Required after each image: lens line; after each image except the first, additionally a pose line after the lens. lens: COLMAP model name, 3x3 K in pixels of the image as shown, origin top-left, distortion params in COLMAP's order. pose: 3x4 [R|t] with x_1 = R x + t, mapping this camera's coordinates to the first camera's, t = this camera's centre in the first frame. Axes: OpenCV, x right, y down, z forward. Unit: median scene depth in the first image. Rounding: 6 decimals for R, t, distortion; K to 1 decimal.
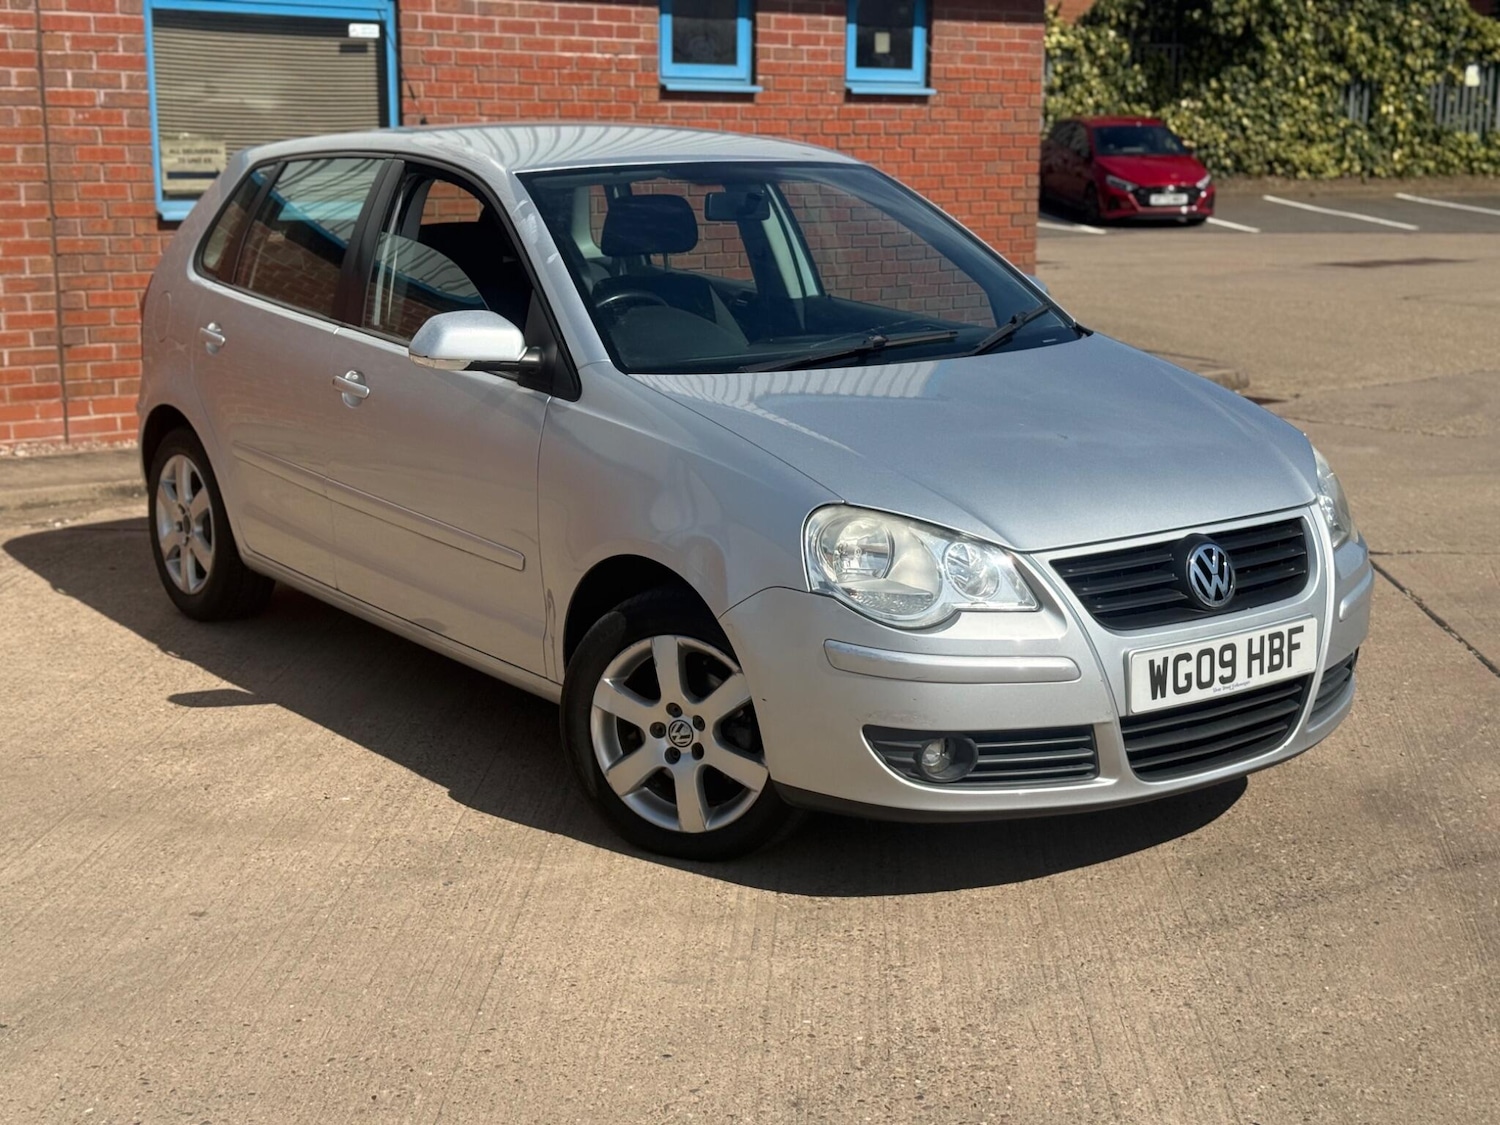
lens RADIAL K [[2097.8, 0, 750.9], [0, 2097.8, 557.7], [0, 0, 1]] dist [0.105344, 0.000000]
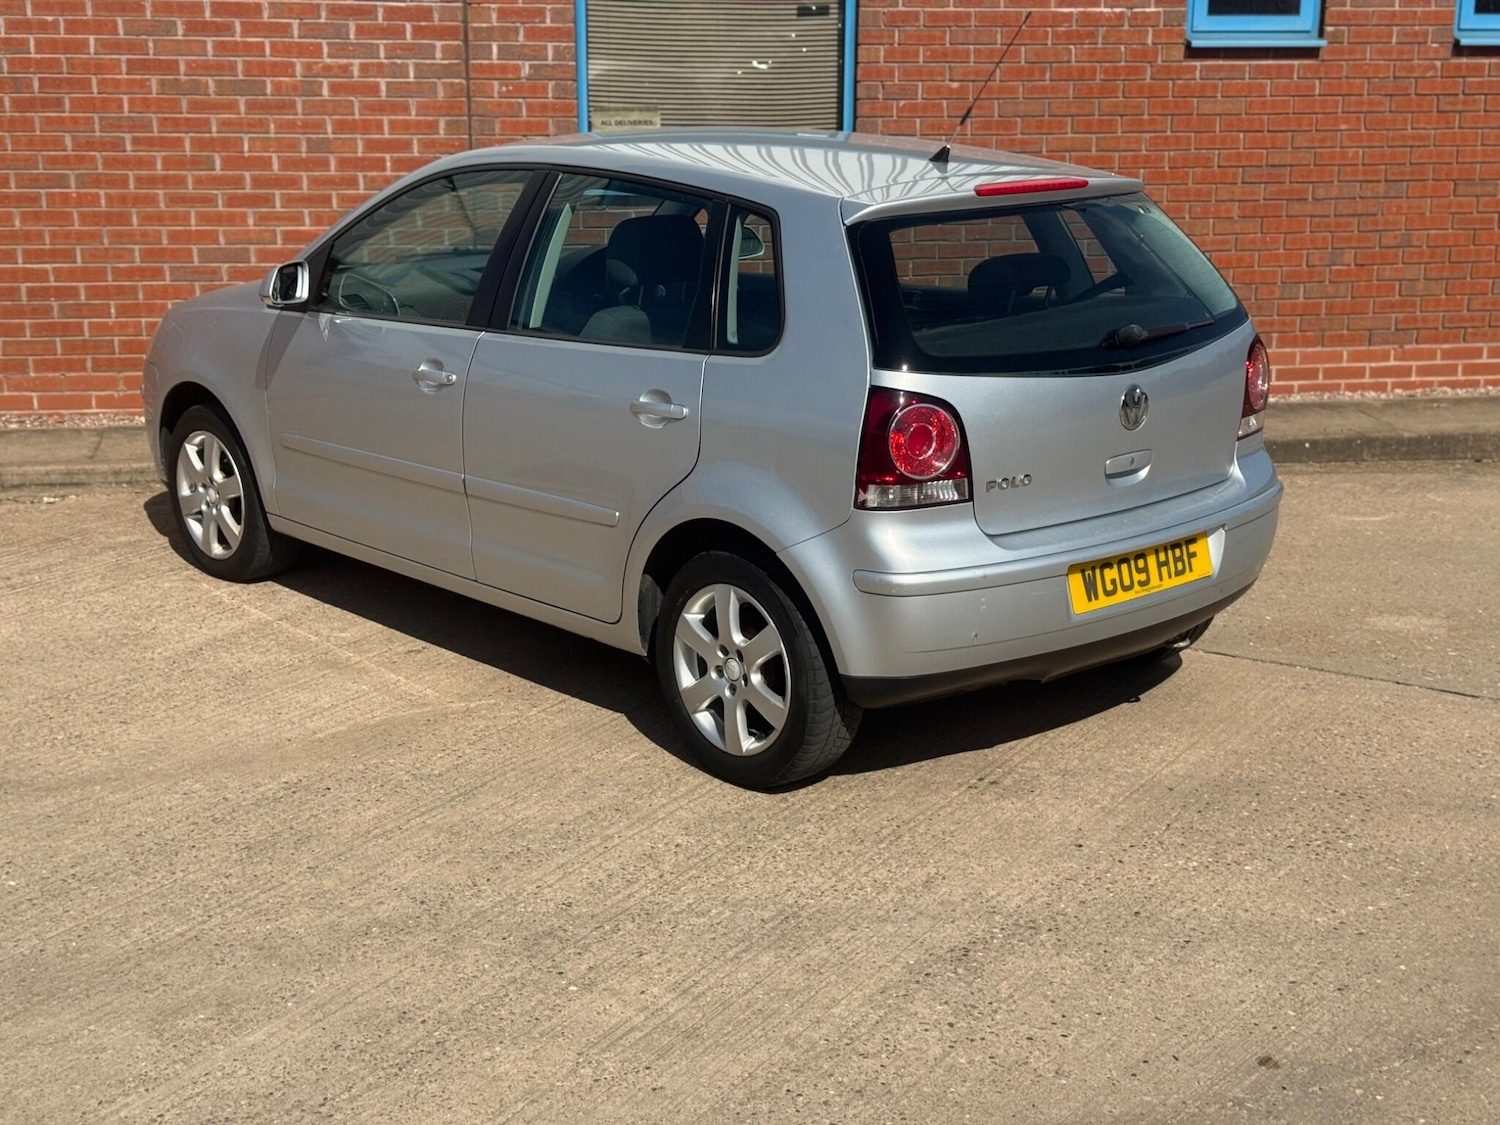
lens RADIAL K [[2097.8, 0, 759.6], [0, 2097.8, 551.6], [0, 0, 1]] dist [0.105344, 0.000000]
pose [[0.877247, 0.117770, -0.465368, 0.281968], [-0.097189, 0.992935, 0.068075, -0.069547], [0.470097, -0.014490, 0.882496, 0.172105]]
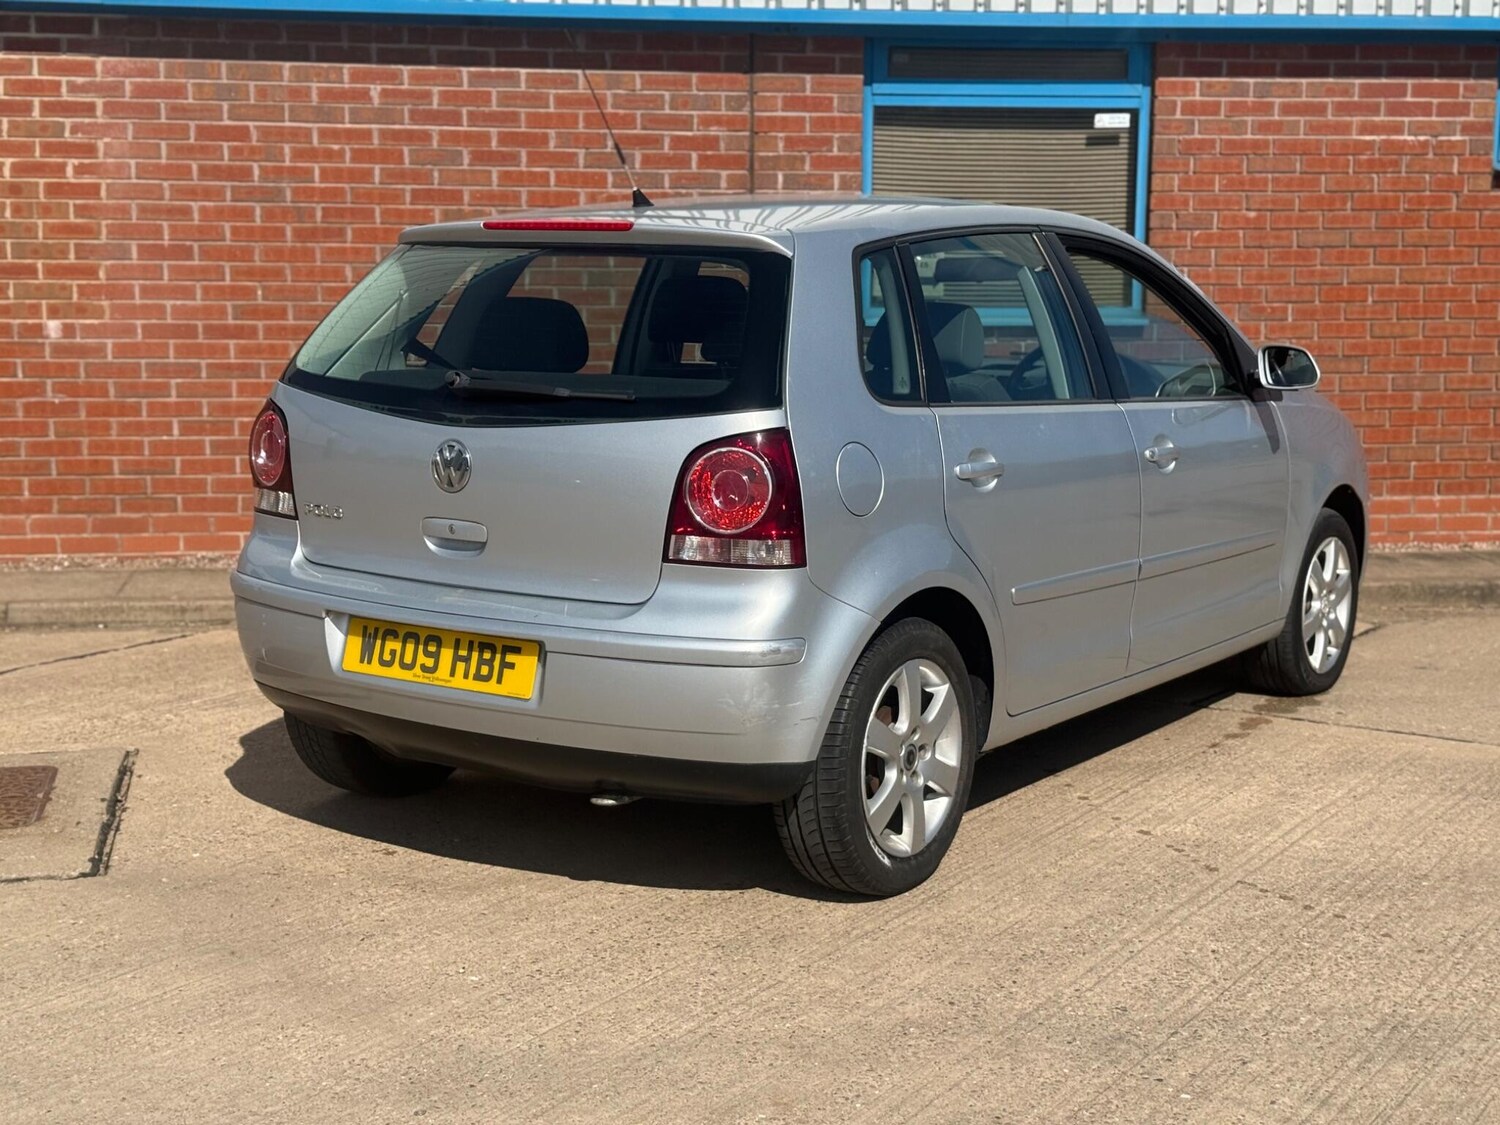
lens RADIAL K [[2097.8, 0, 757.2], [0, 2097.8, 553.6], [0, 0, 1]] dist [0.105344, 0.000000]
pose [[0.862458, 0.065309, -0.501898, 0.165005], [-0.098325, 0.994367, -0.039570, -0.015667], [0.496487, 0.083476, 0.864021, 0.175800]]
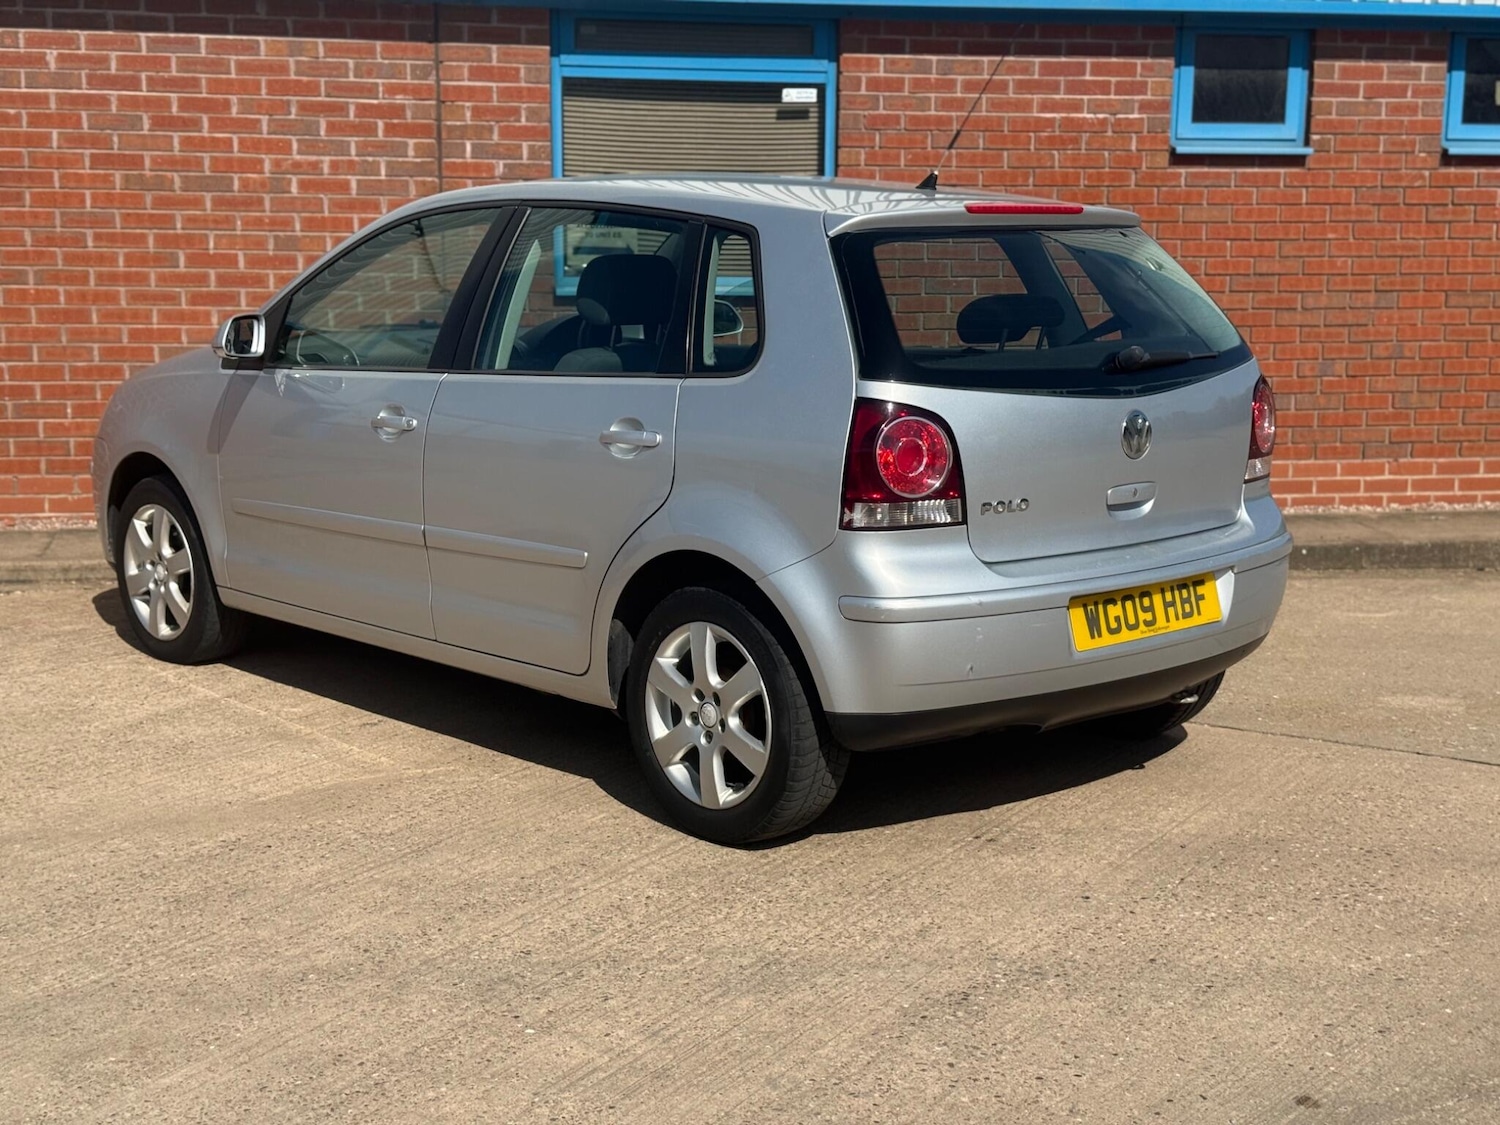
lens RADIAL K [[2097.8, 0, 755.6], [0, 2097.8, 568.8], [0, 0, 1]] dist [0.105344, 0.000000]
pose [[0.881016, 0.078424, -0.466542, 0.268441], [-0.097517, 0.995091, -0.016880, -0.027580], [0.462927, 0.060367, 0.884338, 0.206363]]
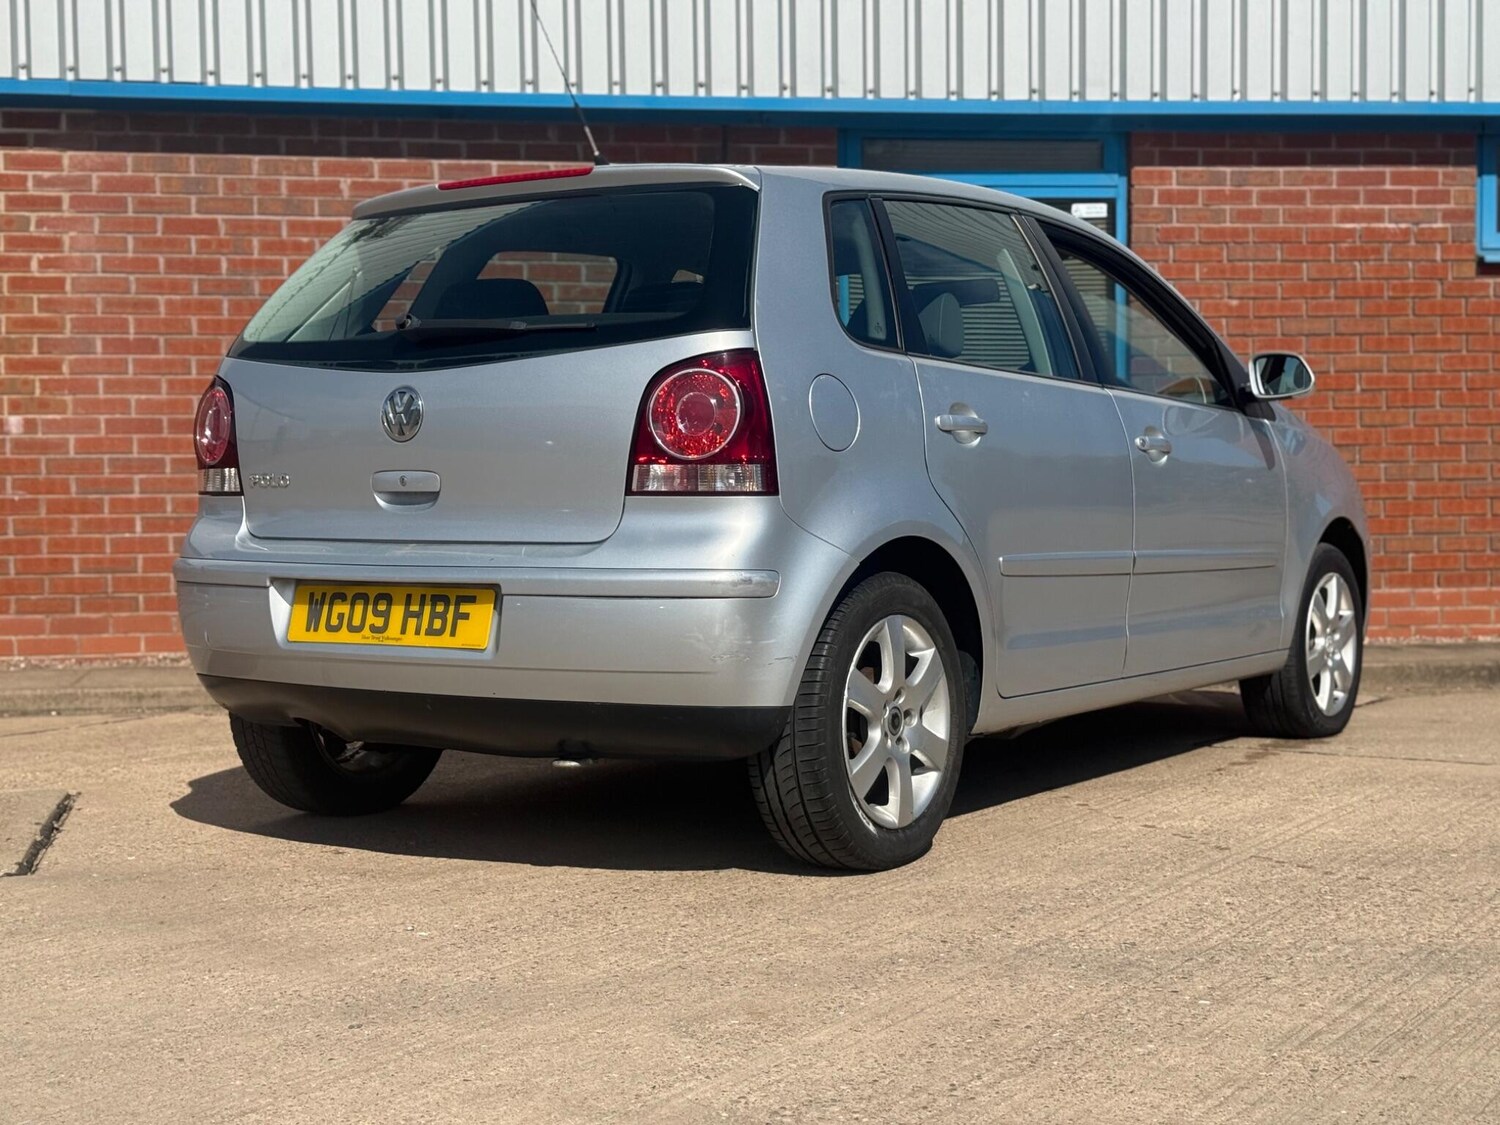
lens RADIAL K [[2097.8, 0, 740.6], [0, 2097.8, 568.3], [0, 0, 1]] dist [0.105344, 0.000000]
pose [[0.861615, -0.001534, -0.507560, 0.155976], [-0.083258, 0.986023, -0.144316, 0.045521], [0.500688, 0.166603, 0.849444, 0.210692]]
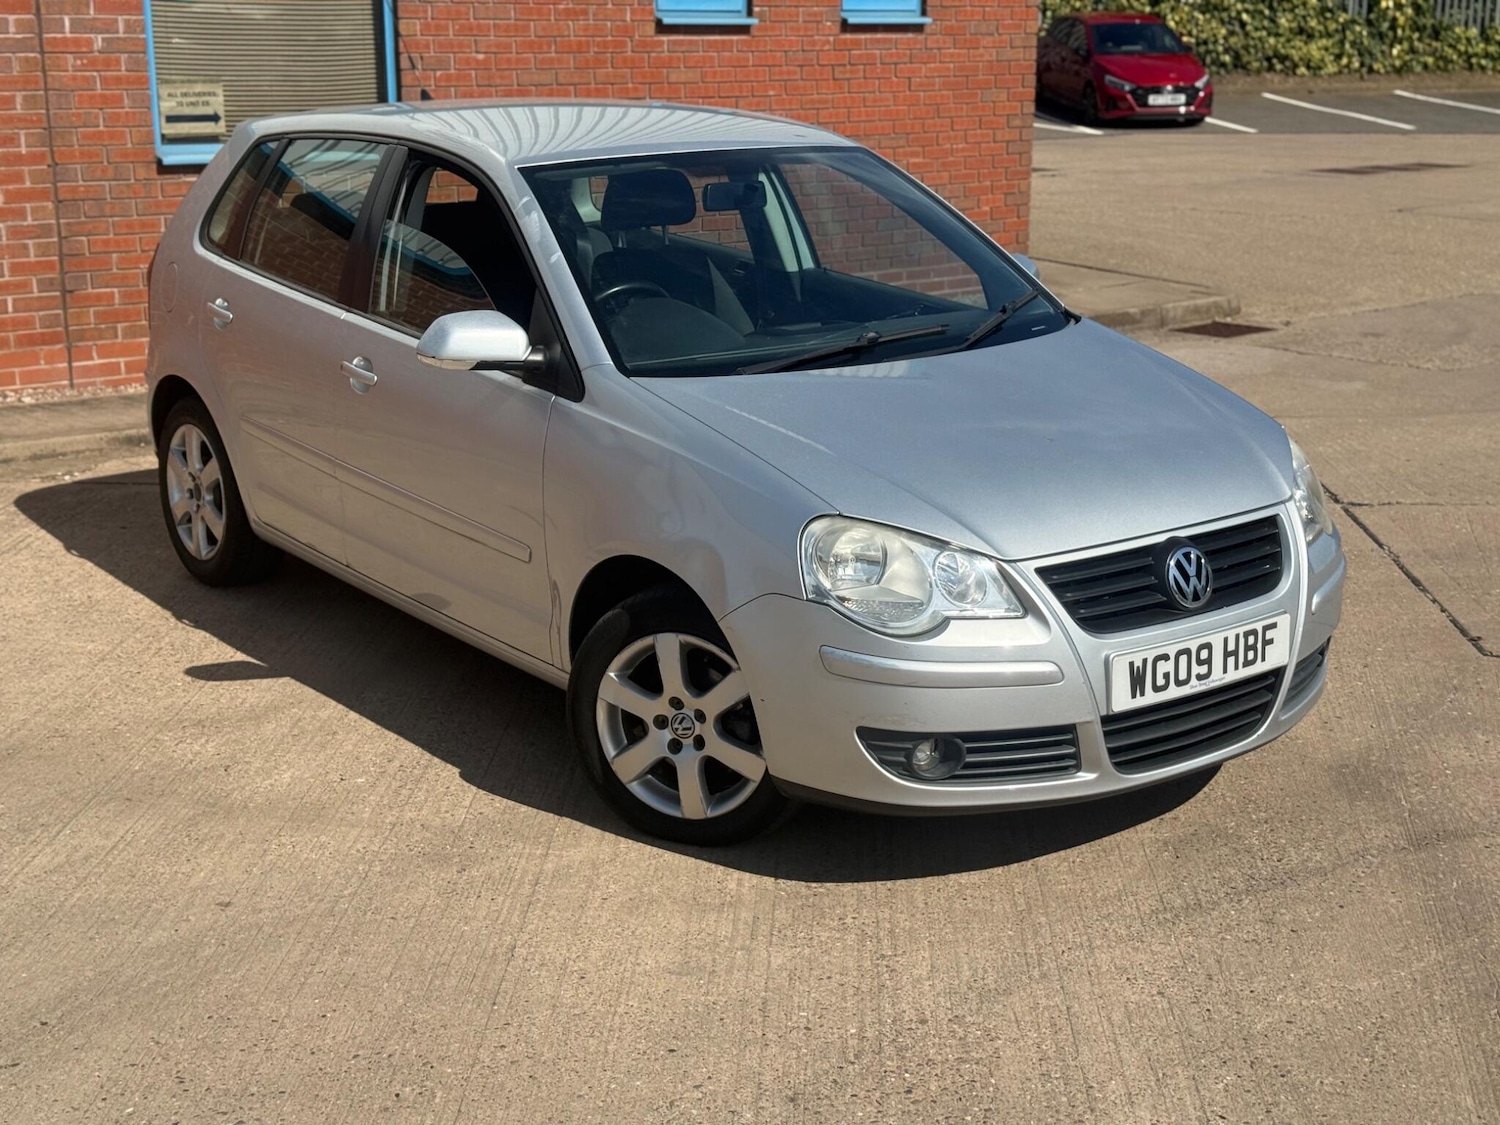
lens RADIAL K [[2097.8, 0, 769.1], [0, 2097.8, 560.2], [0, 0, 1]] dist [0.105344, 0.000000]
pose [[0.999946, -0.003102, 0.009901, -0.000184], [0.002551, 0.998472, 0.055193, -0.027543], [-0.010057, -0.055165, 0.998427, -0.019447]]
